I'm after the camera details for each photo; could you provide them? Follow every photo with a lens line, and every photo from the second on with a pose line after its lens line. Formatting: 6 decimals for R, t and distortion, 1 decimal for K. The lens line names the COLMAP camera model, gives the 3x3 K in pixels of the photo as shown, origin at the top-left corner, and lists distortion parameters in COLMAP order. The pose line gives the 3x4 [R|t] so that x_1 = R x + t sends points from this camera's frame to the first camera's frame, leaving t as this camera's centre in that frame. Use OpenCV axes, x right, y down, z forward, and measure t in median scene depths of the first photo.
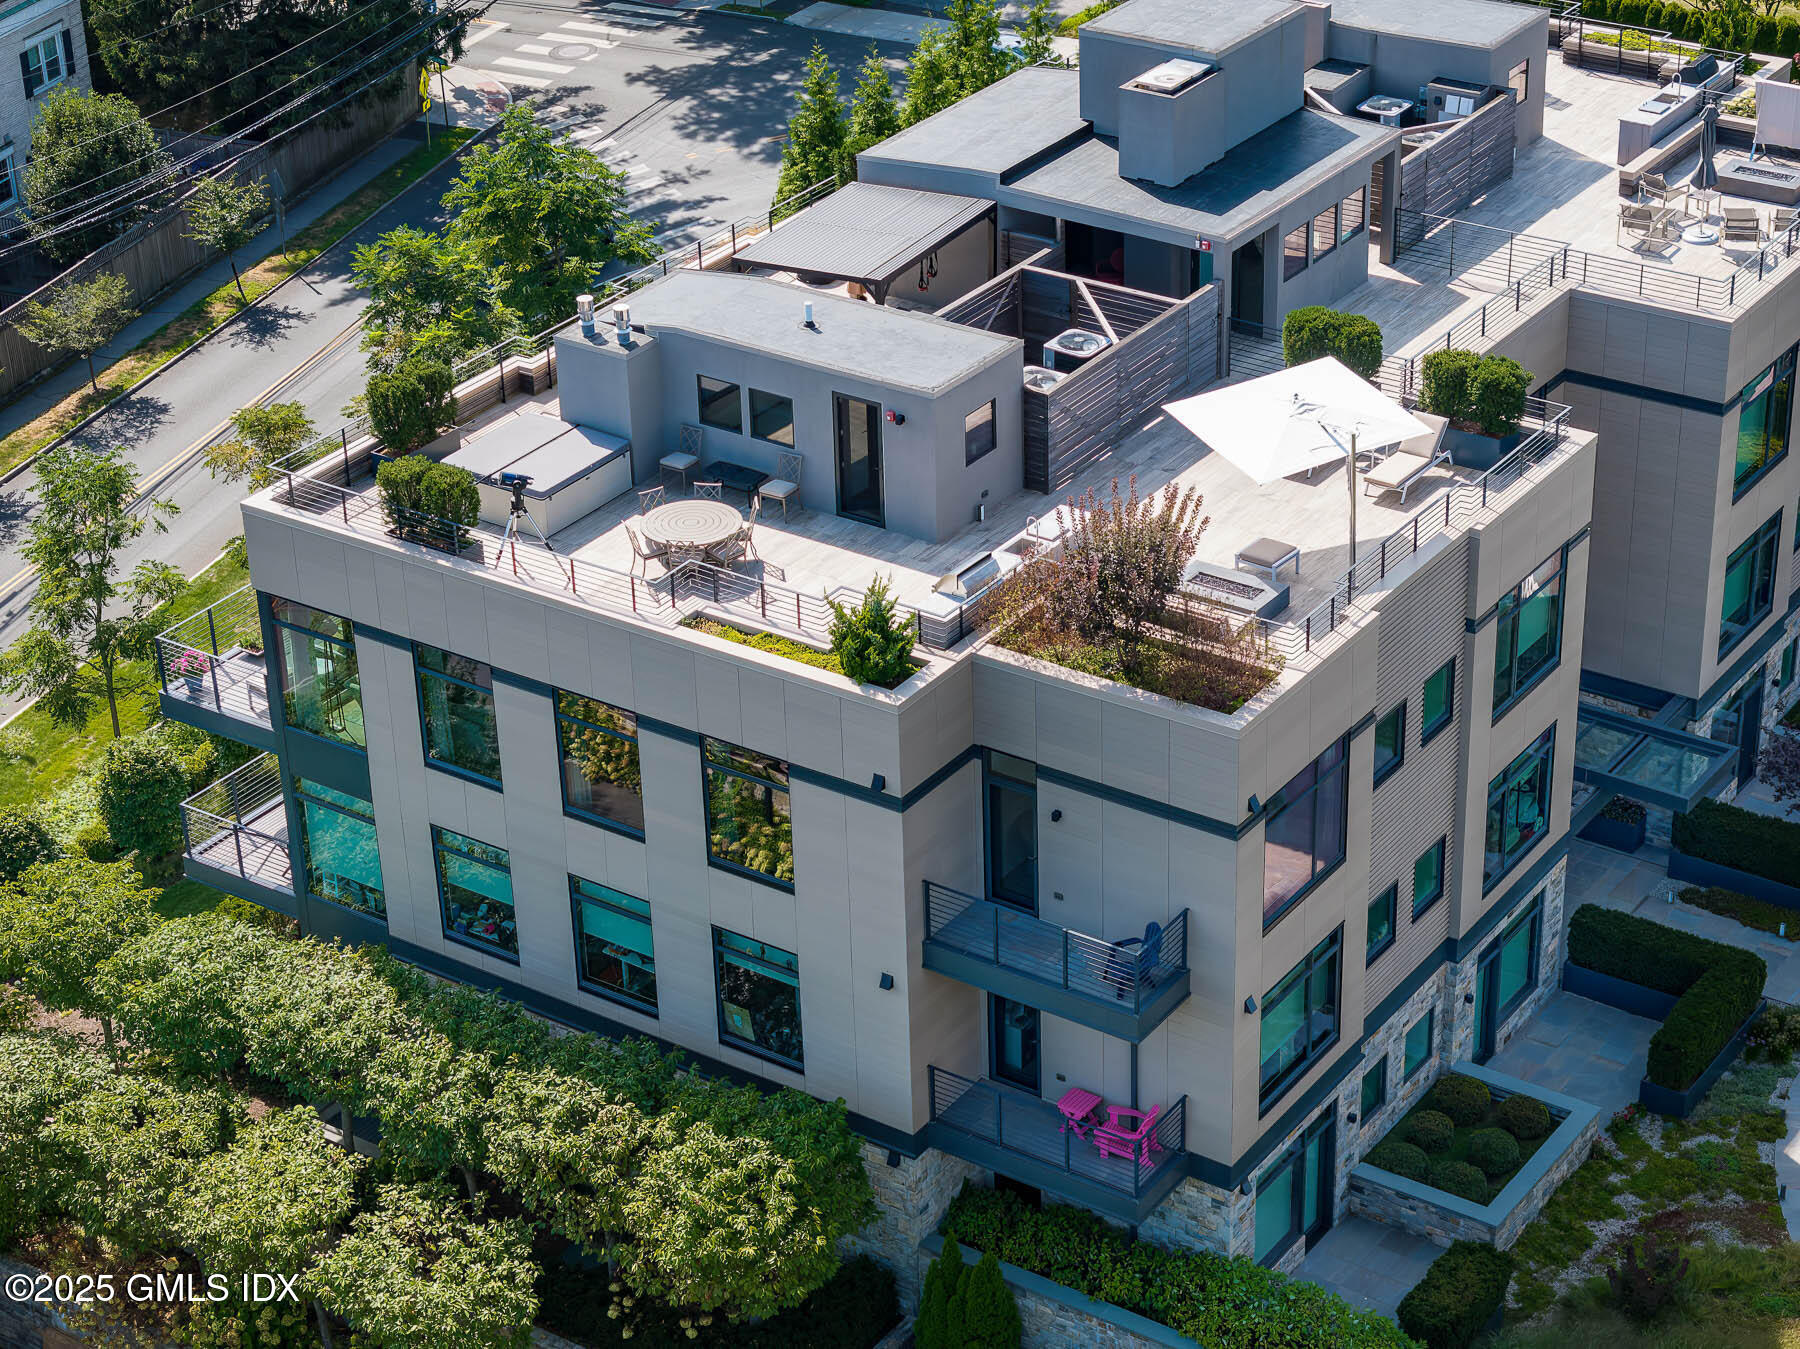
lens RADIAL K [[3548.1, 0, 900.0], [0, 3548.1, 674.5], [0, 0, 1]] dist [0.044354, 0.267591]
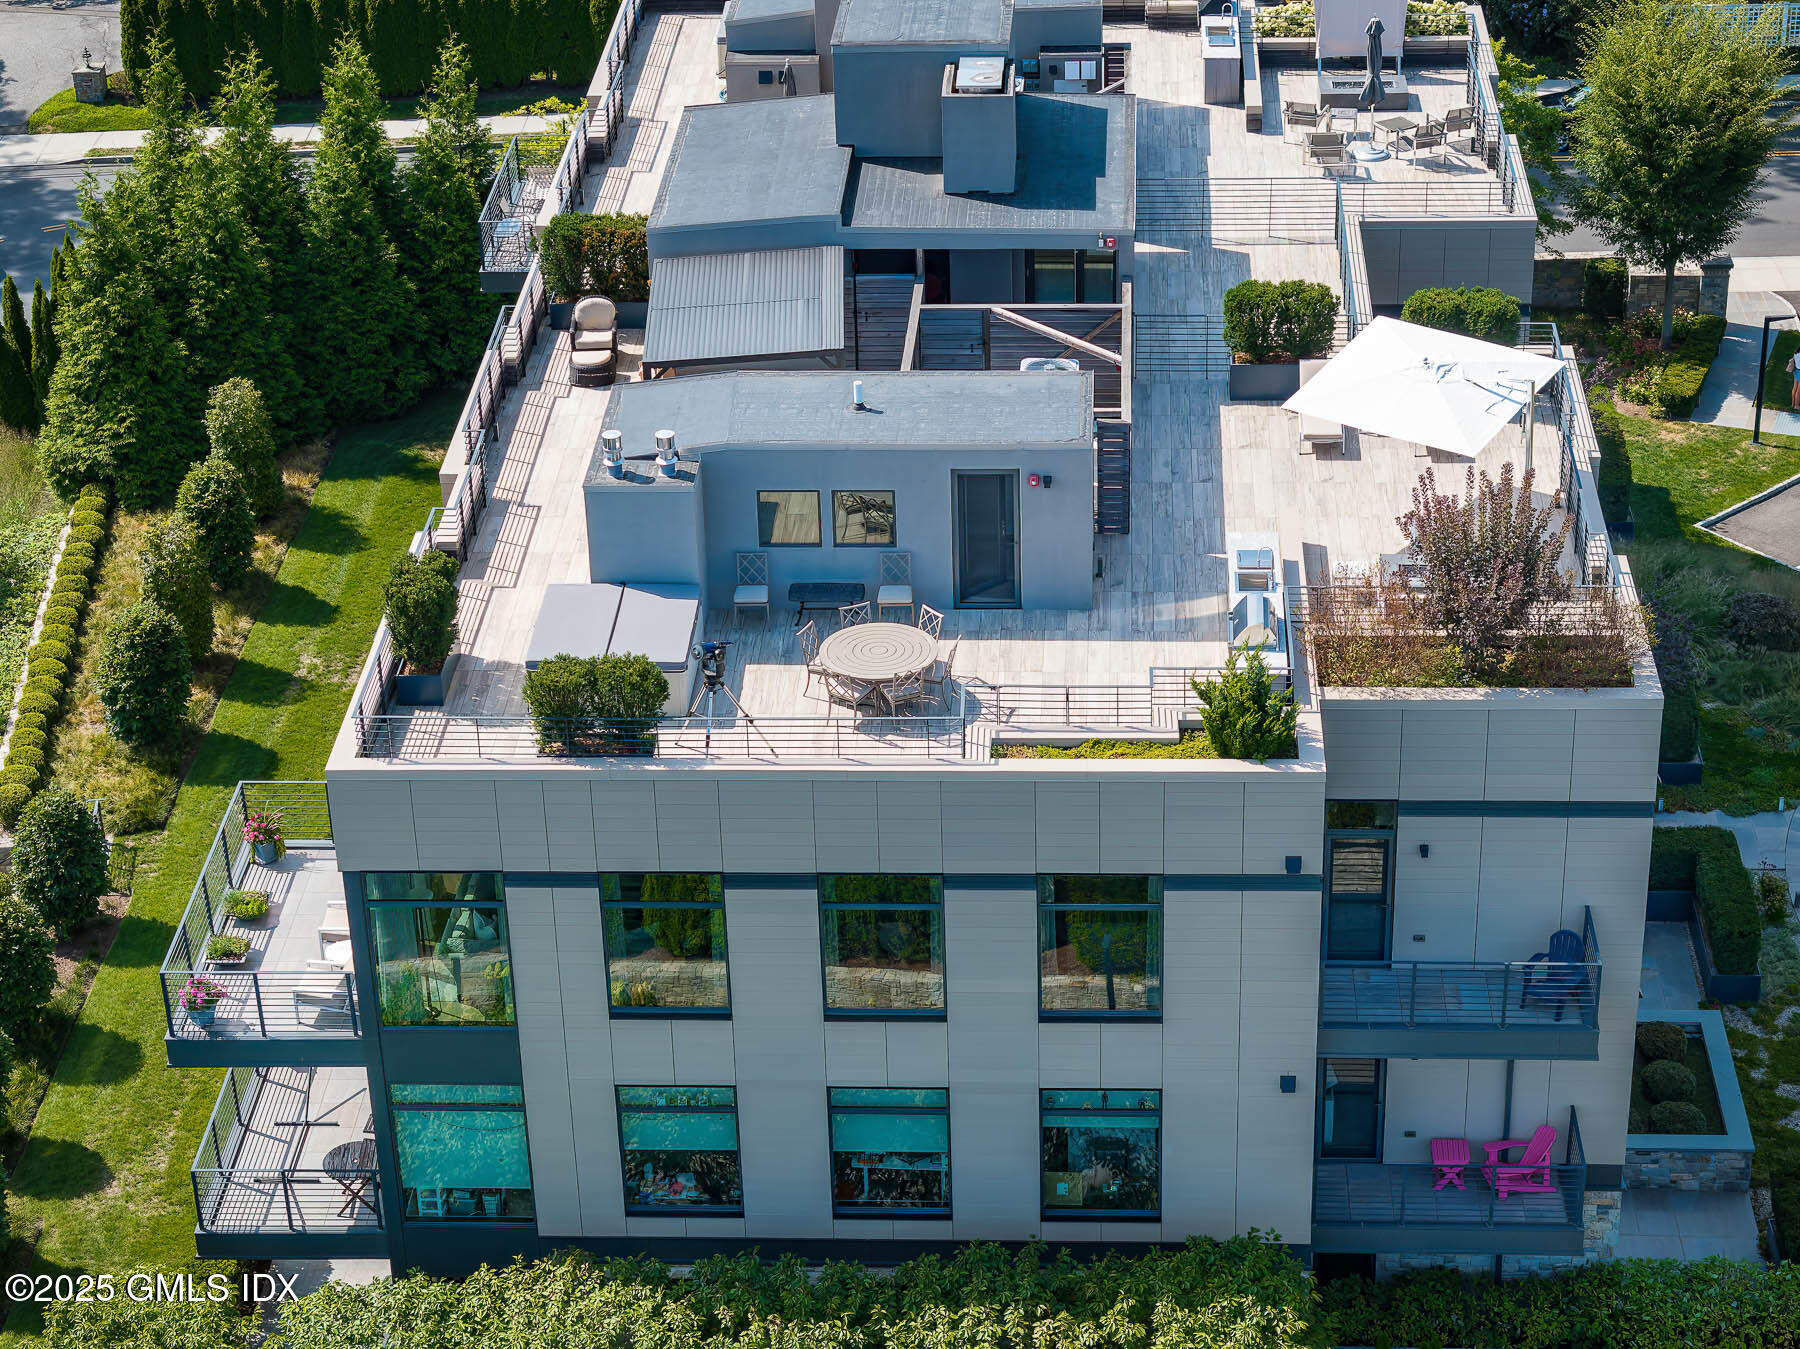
lens RADIAL K [[3625.0, 0, 900.0], [0, 3625.0, 674.5], [0, 0, 1]] dist [0.056563, -0.198928]
pose [[0.851412, -0.245880, 0.463294, -0.455842], [0.252525, 0.966359, 0.048794, -0.077376], [-0.459706, 0.075449, 0.884861, 0.214760]]
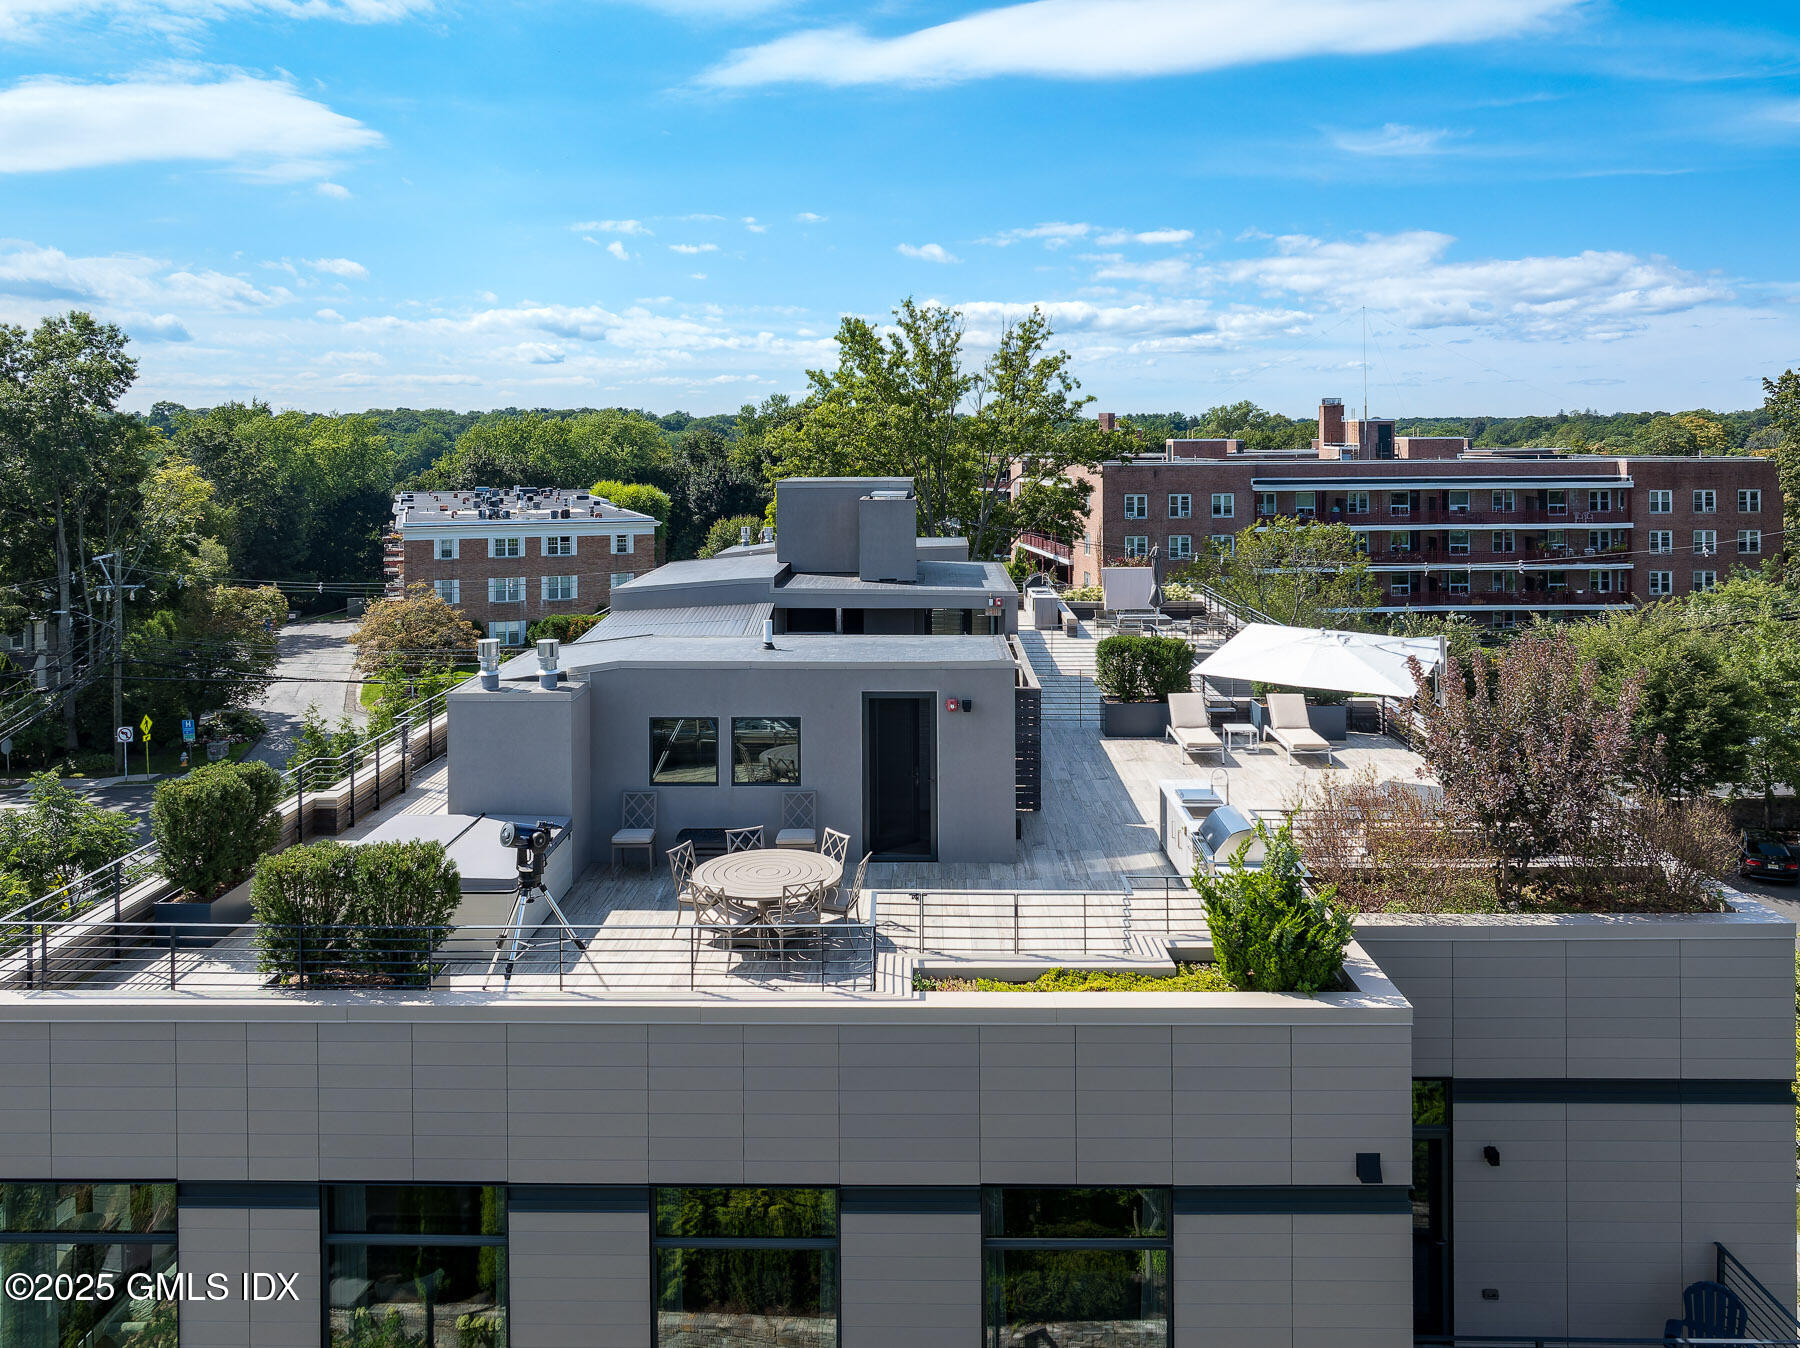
lens RADIAL K [[1282.9, 0, 903.9], [0, 1282.9, 473.7], [0, 0, 1]] dist [-0.002159, -0.004023]
pose [[0.830706, 0.018542, 0.556402, -0.173667], [0.247690, 0.882765, -0.399218, -0.004934], [-0.498575, 0.469448, 0.728726, 0.755732]]
